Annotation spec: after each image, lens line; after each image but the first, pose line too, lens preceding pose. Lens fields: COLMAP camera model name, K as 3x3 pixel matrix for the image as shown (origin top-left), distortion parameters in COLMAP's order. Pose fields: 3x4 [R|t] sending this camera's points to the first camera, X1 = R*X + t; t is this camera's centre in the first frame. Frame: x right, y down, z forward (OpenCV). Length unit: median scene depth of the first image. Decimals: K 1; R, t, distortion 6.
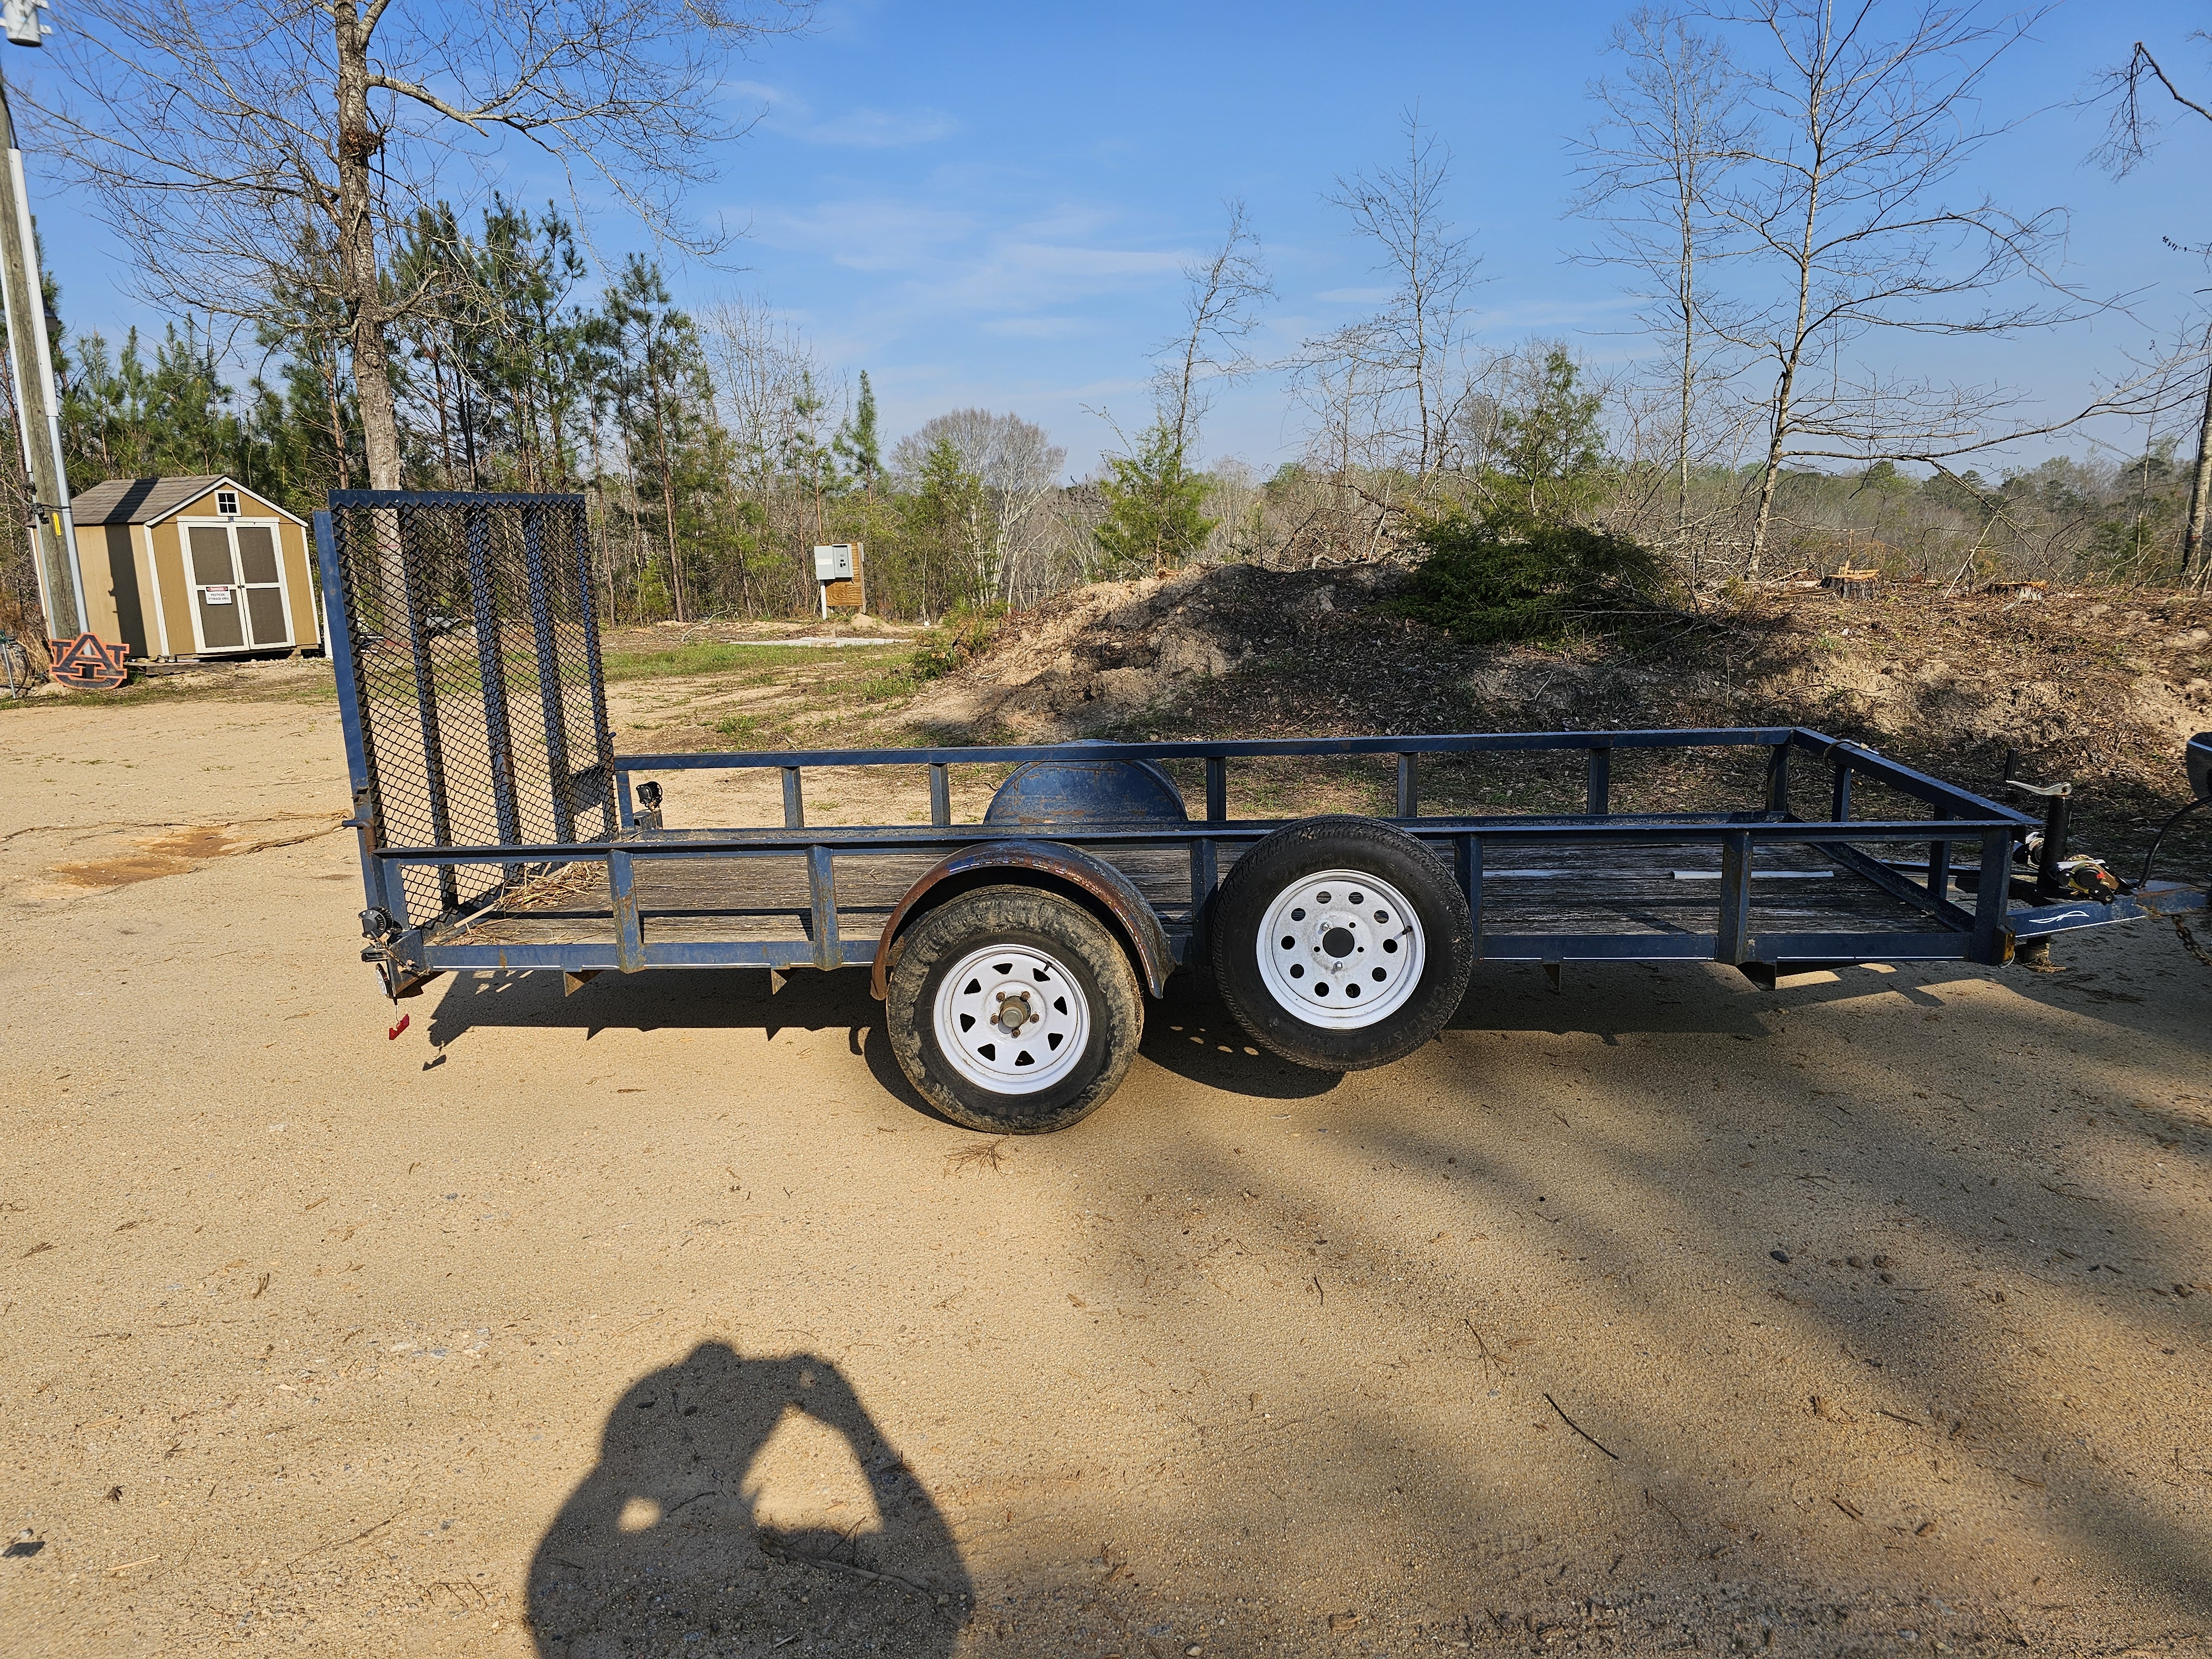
lens RADIAL K [[1537.1, 0, 1072.9], [0, 1537.1, 829.2], [0, 0, 1]] dist [0.067426, -0.050699]
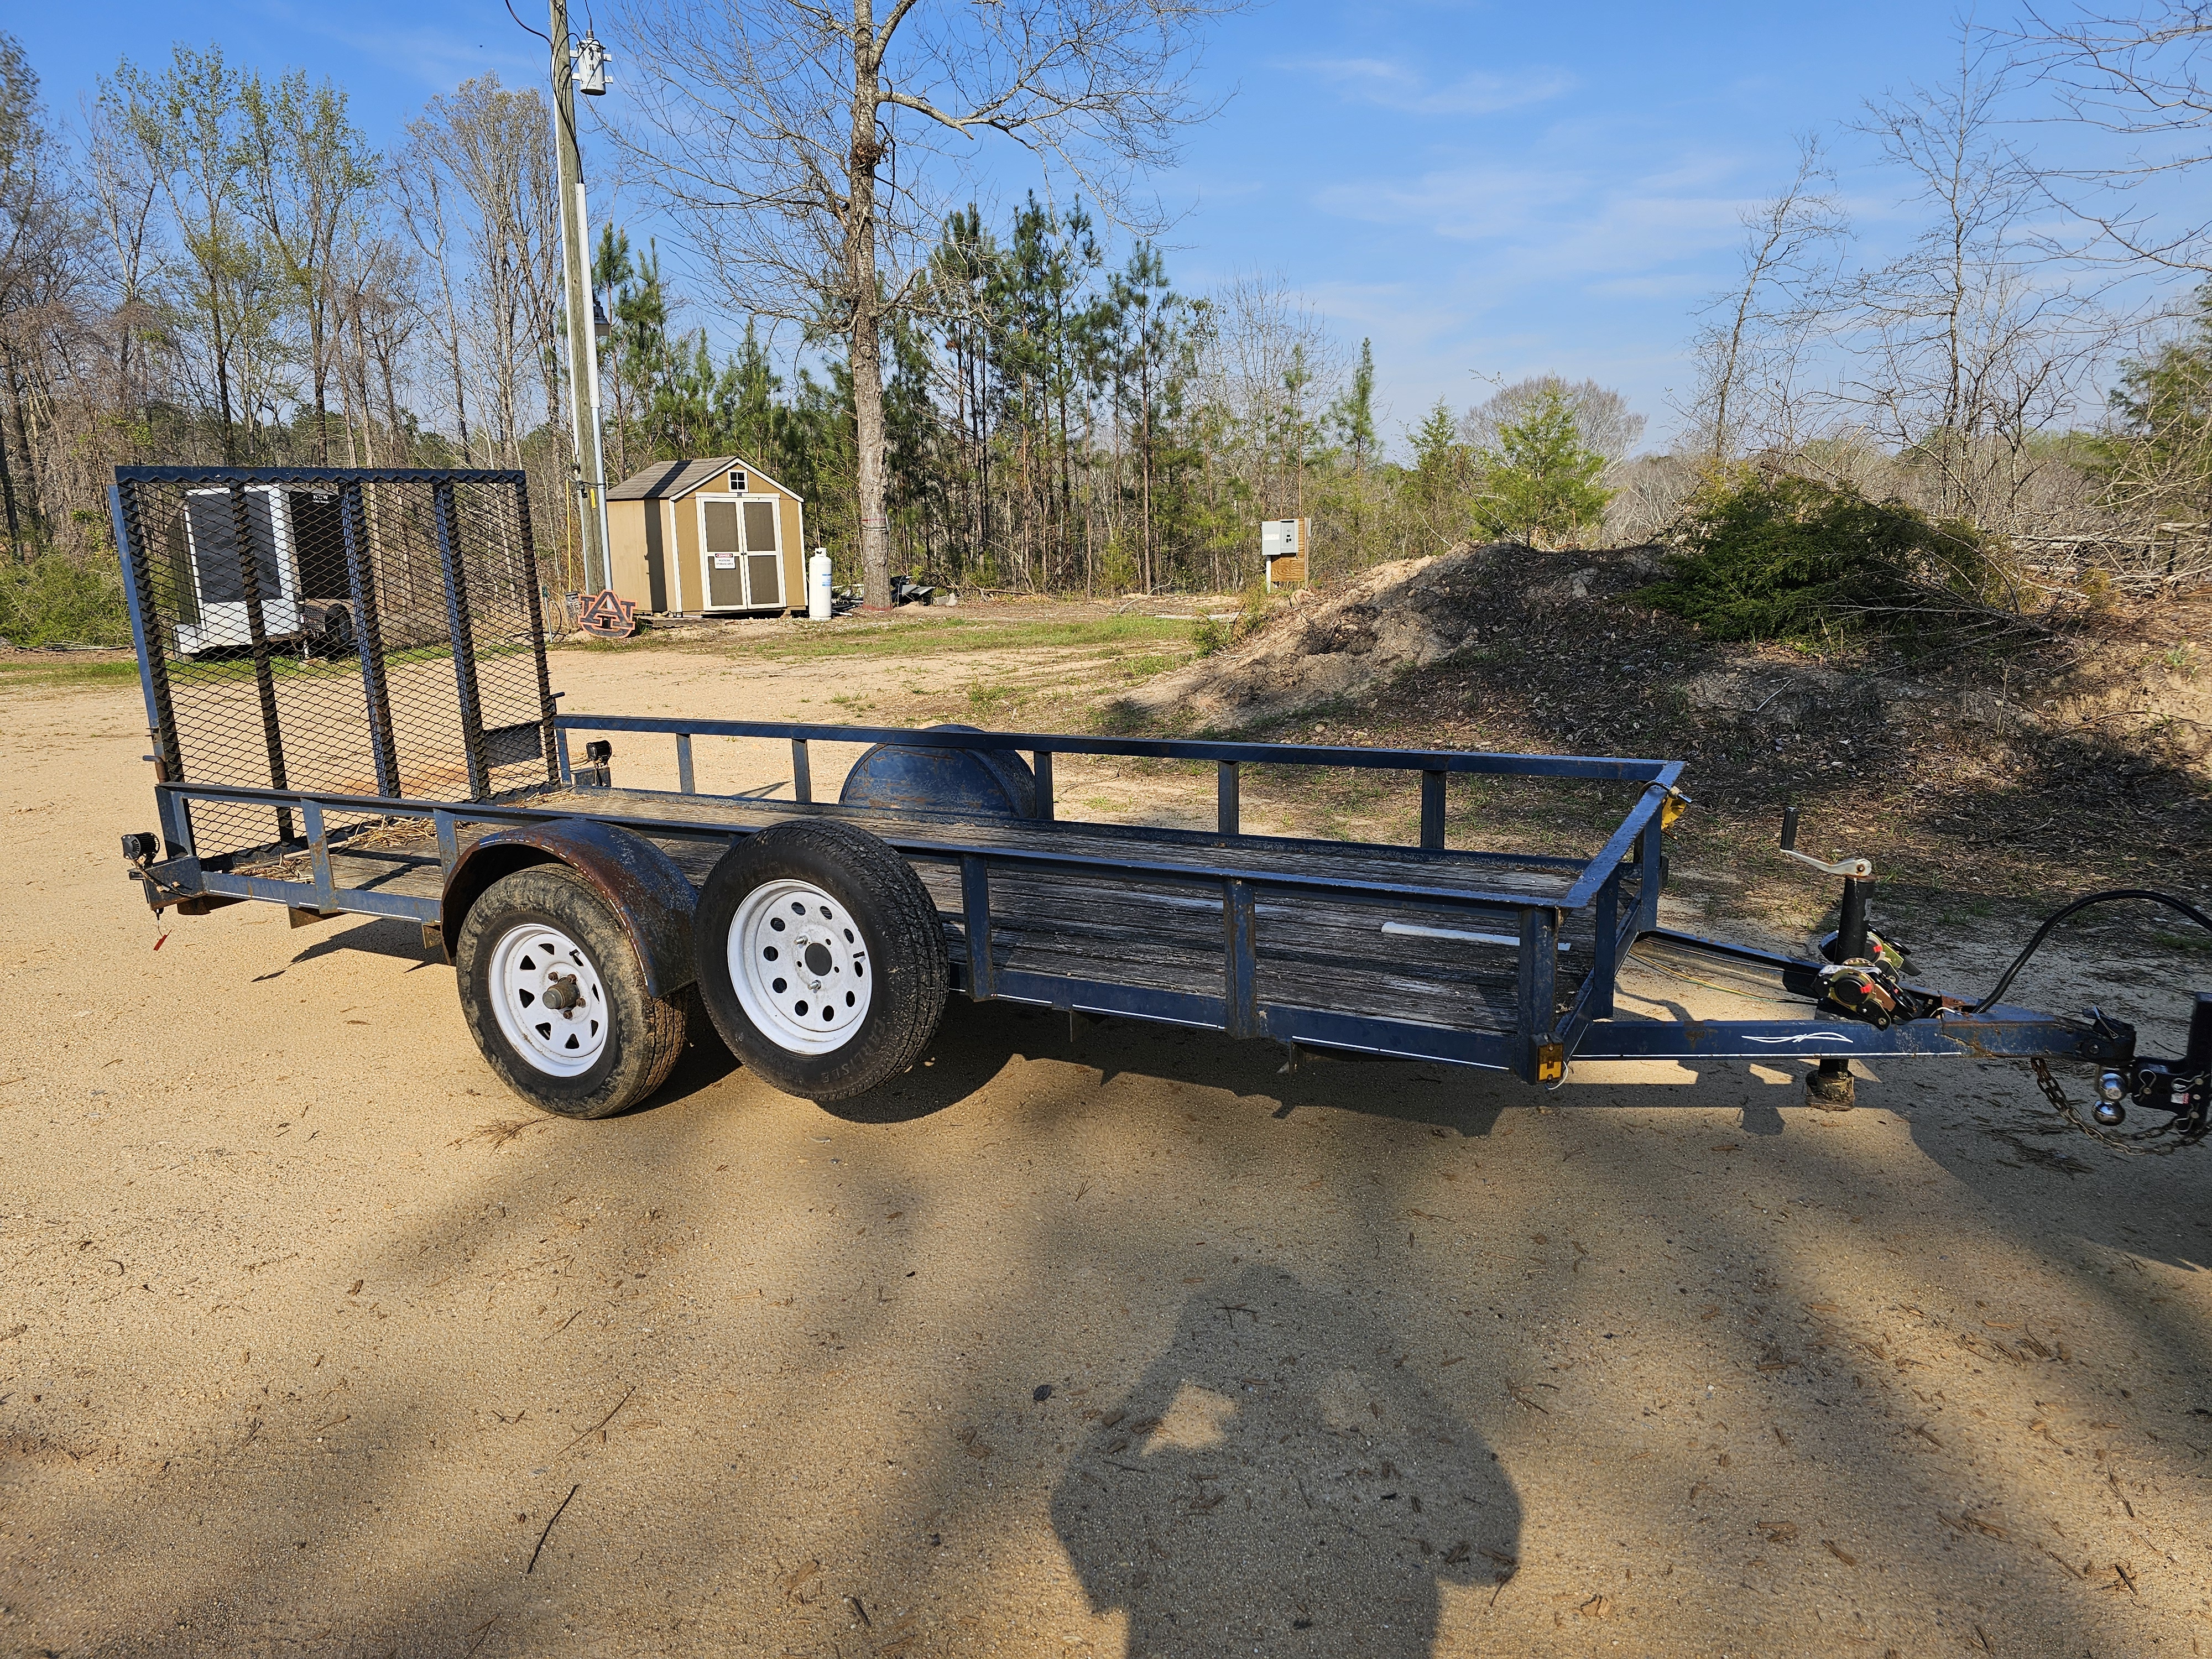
lens RADIAL K [[1522.3, 0, 1097.7], [0, 1522.3, 808.1], [0, 0, 1]] dist [0.086894, -0.092969]
pose [[0.927169, 0.078190, -0.366392, 0.146456], [-0.076590, 0.996883, 0.018926, -0.010288], [0.366730, 0.010514, 0.930268, 0.048723]]
